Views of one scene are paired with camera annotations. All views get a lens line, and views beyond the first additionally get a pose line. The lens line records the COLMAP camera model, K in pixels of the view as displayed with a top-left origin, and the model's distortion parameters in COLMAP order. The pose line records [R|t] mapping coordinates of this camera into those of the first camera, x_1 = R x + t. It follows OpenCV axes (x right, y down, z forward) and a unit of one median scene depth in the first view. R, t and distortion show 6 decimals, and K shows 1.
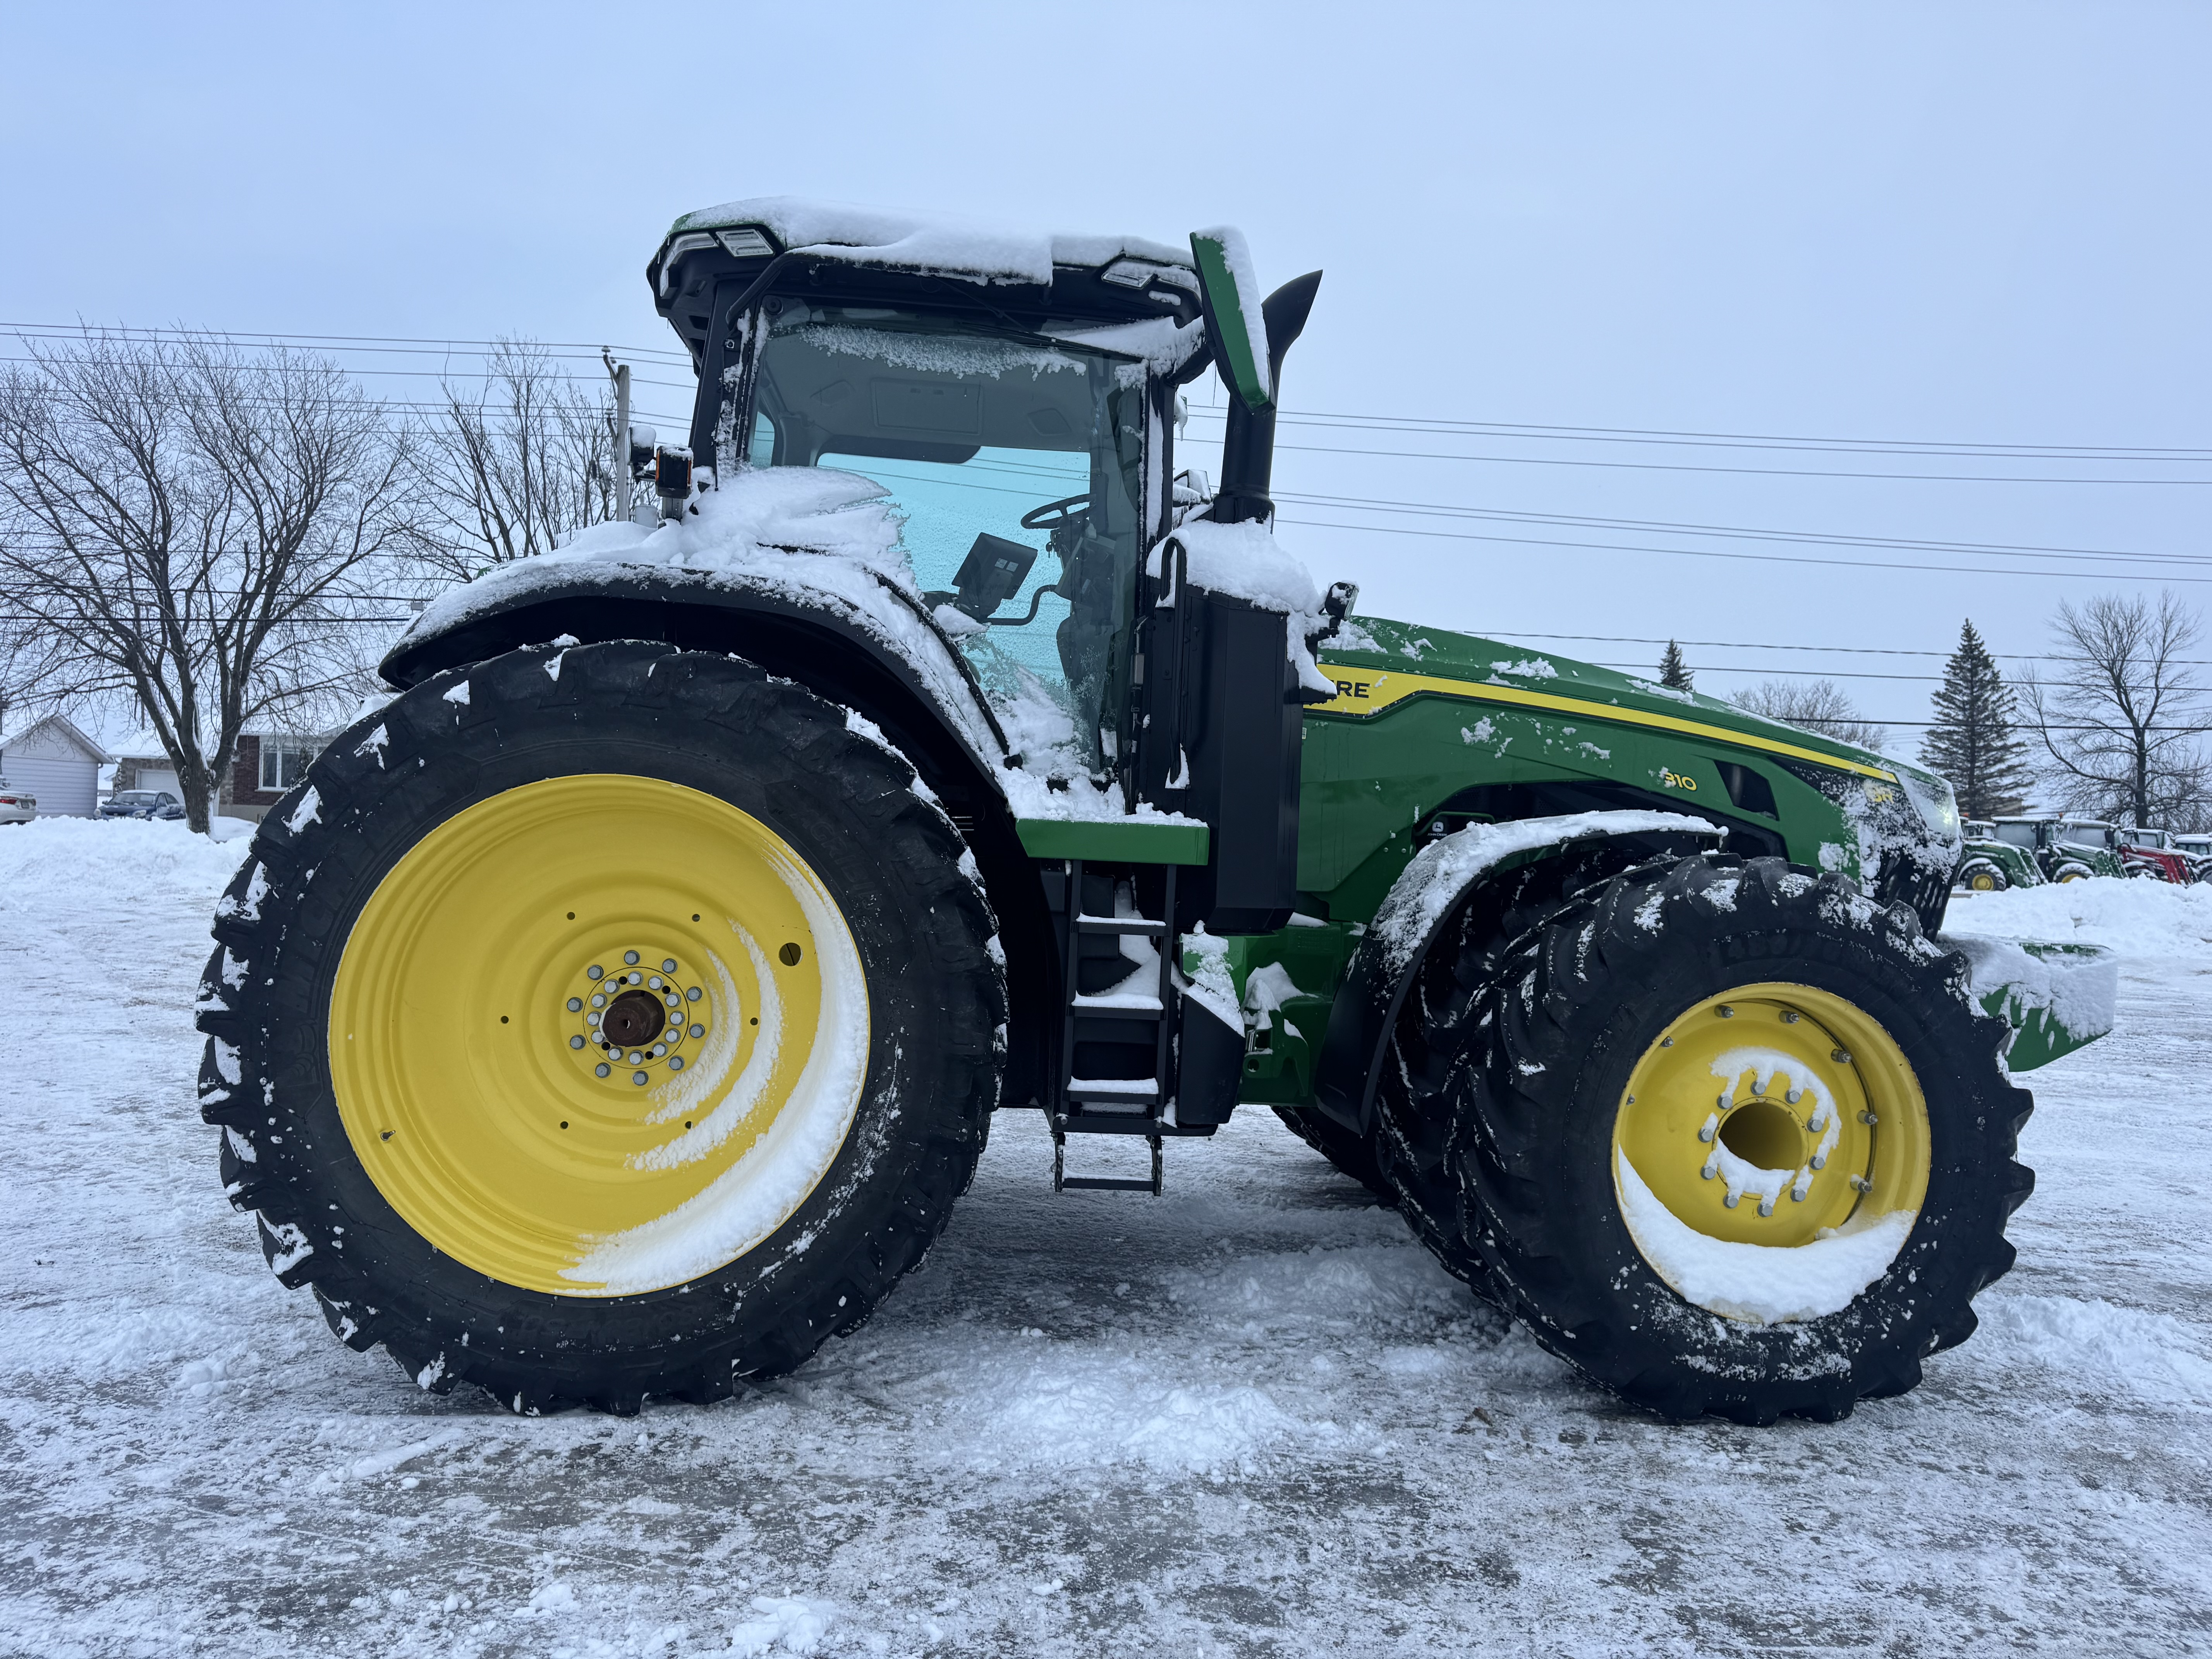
lens RADIAL K [[1546.8, 0, 1106.0], [0, 1546.8, 829.5], [0, 0, 1]] dist [0.006680, -0.005942]
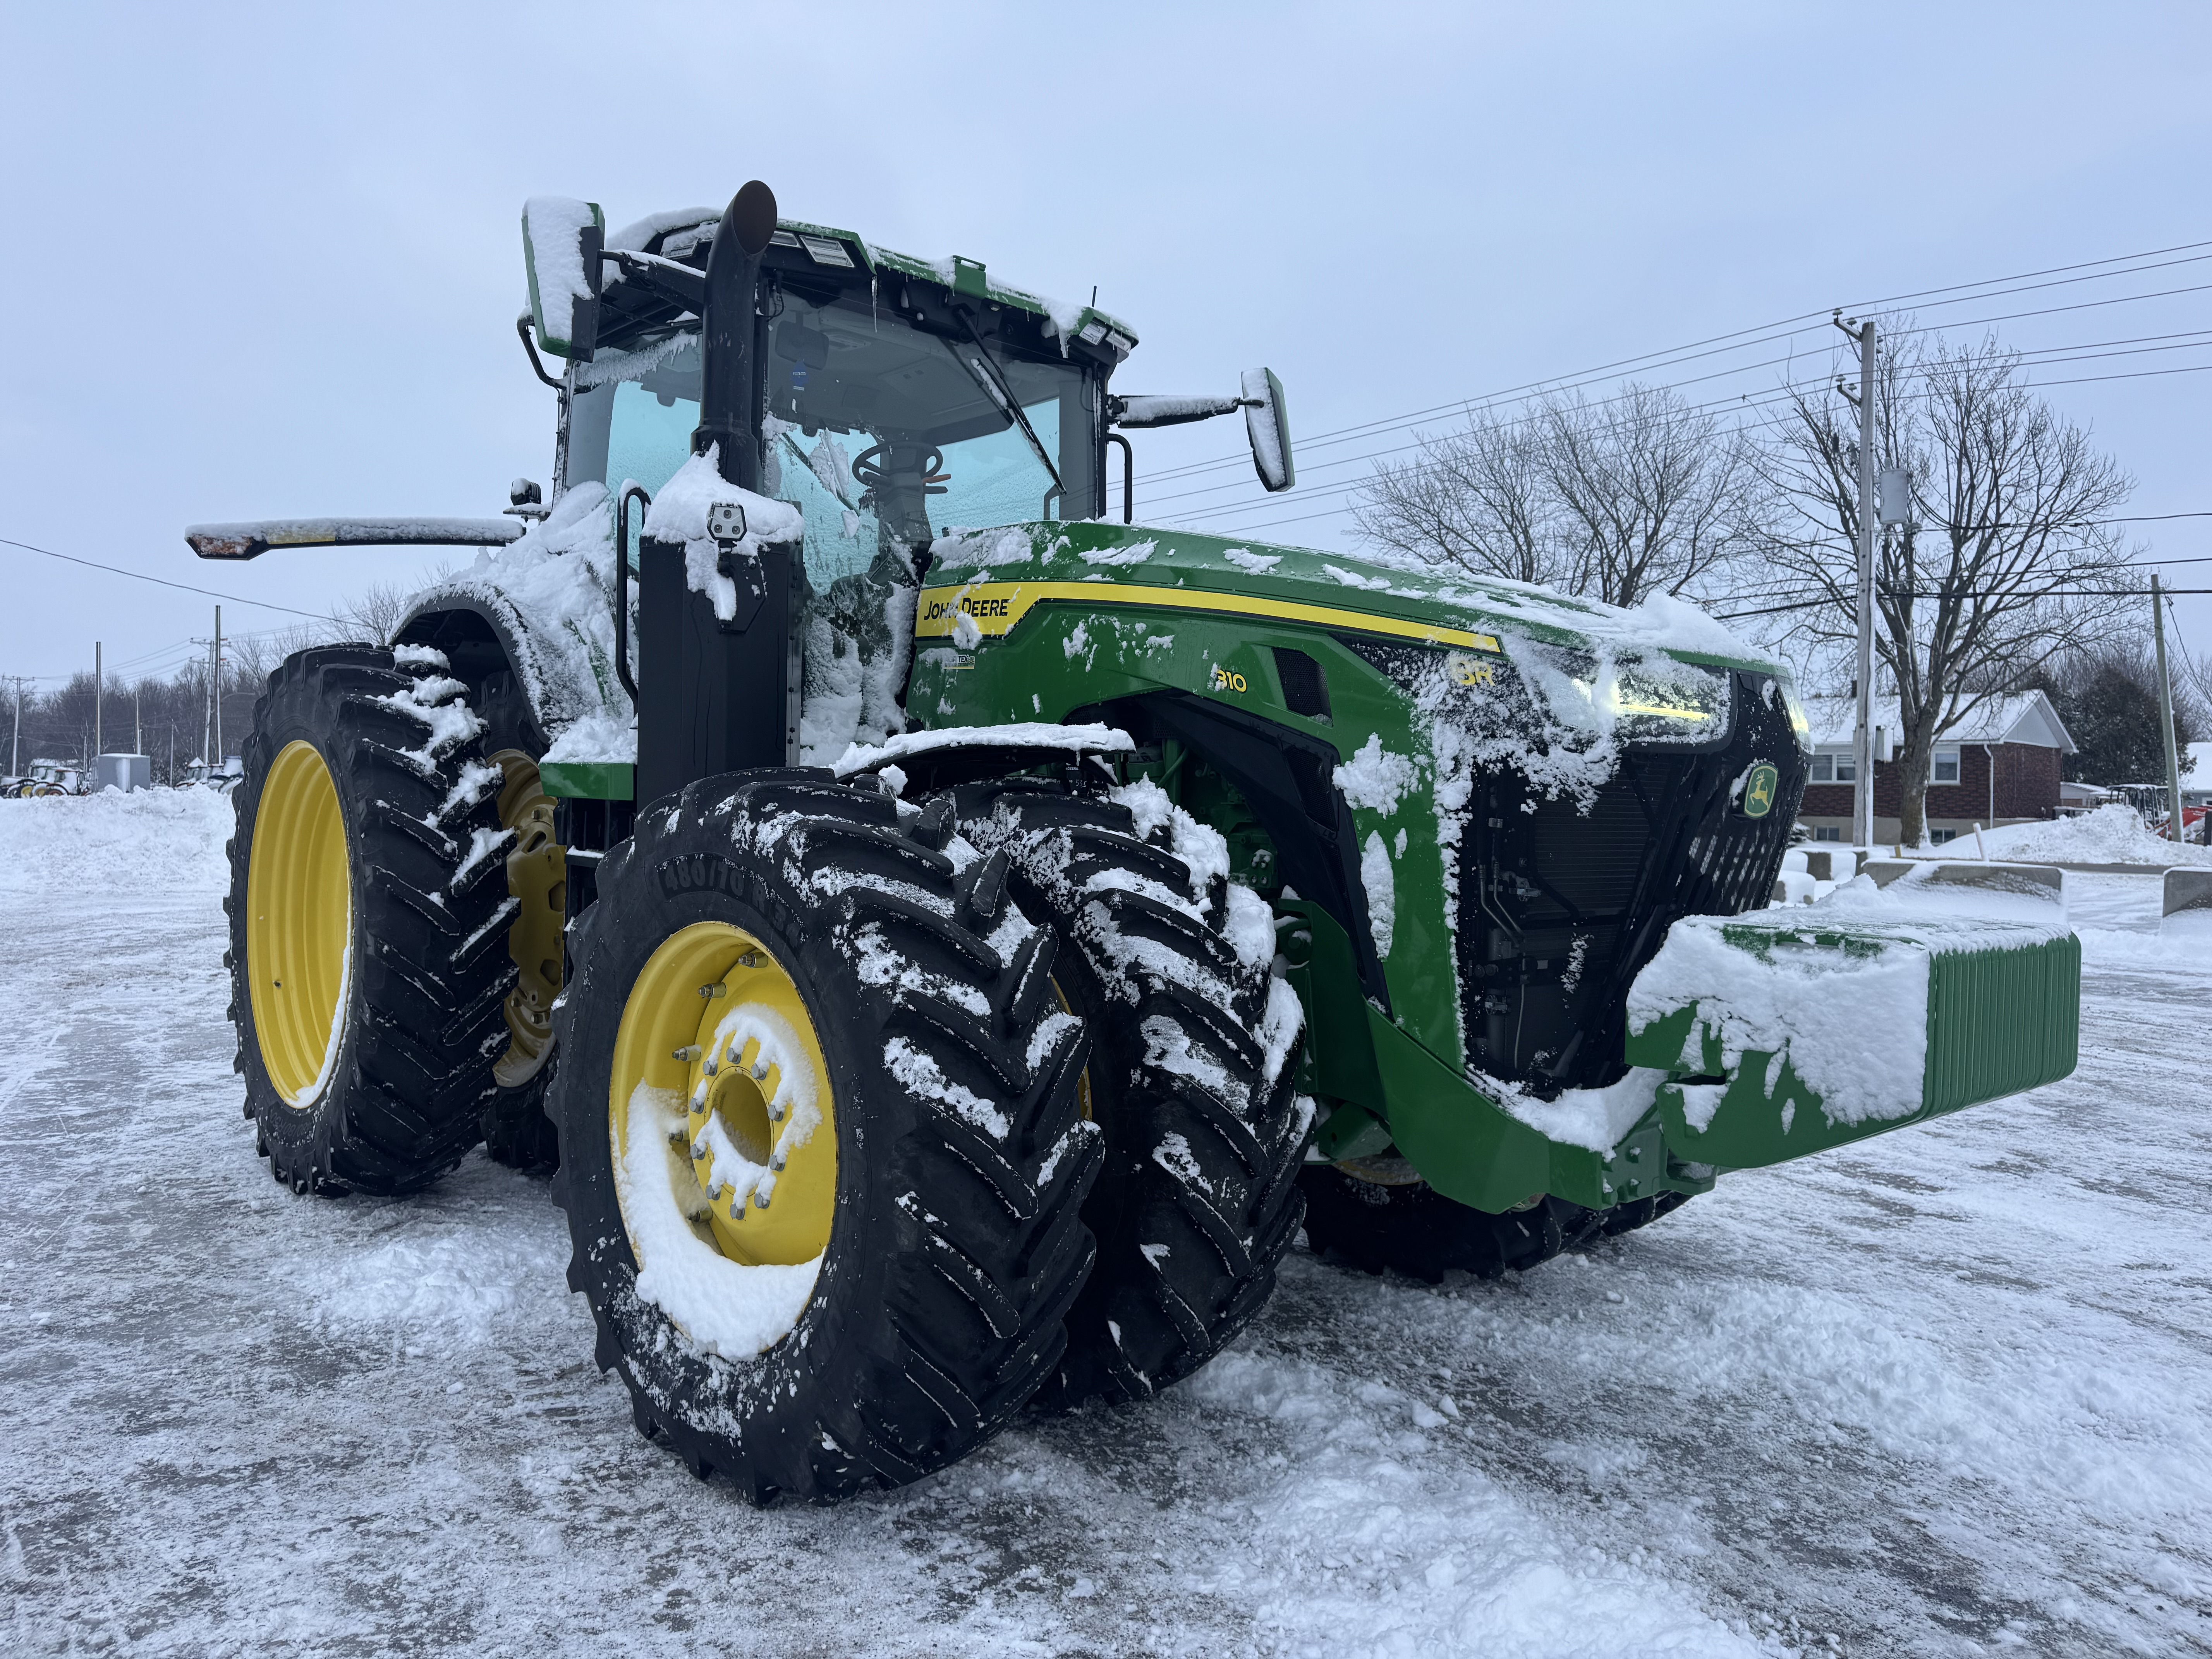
lens RADIAL K [[1566.6, 0, 1114.9], [0, 1566.6, 803.2], [0, 0, 1]] dist [0.009371, -0.002336]
pose [[0.601867, -0.025417, -0.798191, 1.194648], [0.005410, 0.999600, -0.027751, 0.059988], [0.798578, 0.012384, 0.601764, 0.671948]]
